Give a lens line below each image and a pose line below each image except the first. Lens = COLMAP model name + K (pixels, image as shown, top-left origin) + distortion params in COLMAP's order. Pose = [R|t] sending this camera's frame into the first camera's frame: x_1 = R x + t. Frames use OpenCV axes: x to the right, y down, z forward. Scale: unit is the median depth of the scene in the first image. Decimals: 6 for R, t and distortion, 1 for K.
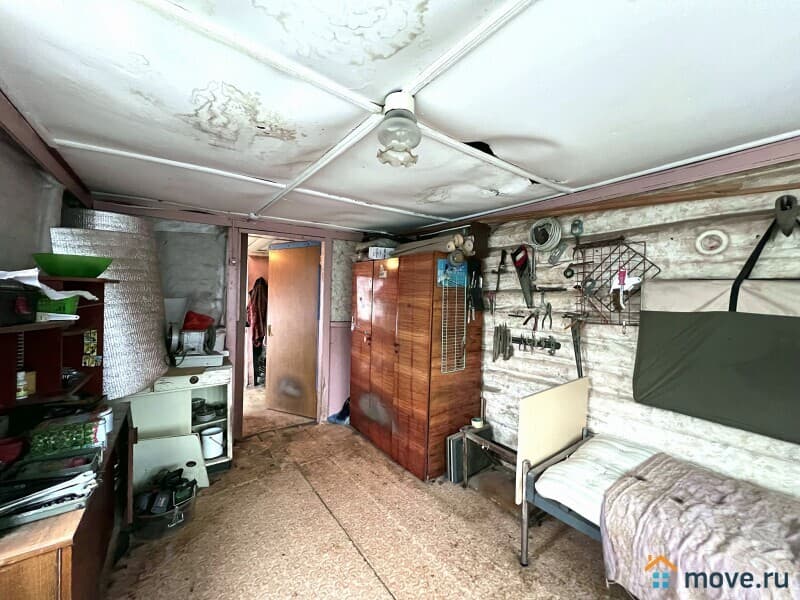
lens RADIAL K [[316.9, 0, 398.8], [0, 316.9, 298.5], [0, 0, 1]] dist [-0.006469, 0.000232]
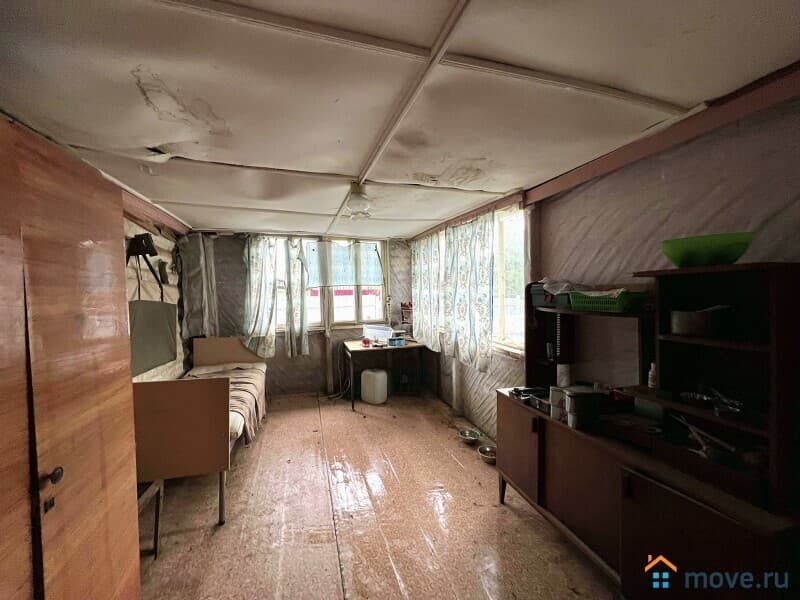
lens RADIAL K [[316.9, 0, 398.8], [0, 316.9, 298.5], [0, 0, 1]] dist [-0.006469, 0.000232]
pose [[-0.944415, -0.011390, 0.328557, -0.659040], [-0.007770, 0.999894, 0.012328, 0.000718], [-0.328663, 0.009089, -0.944404, 2.103220]]
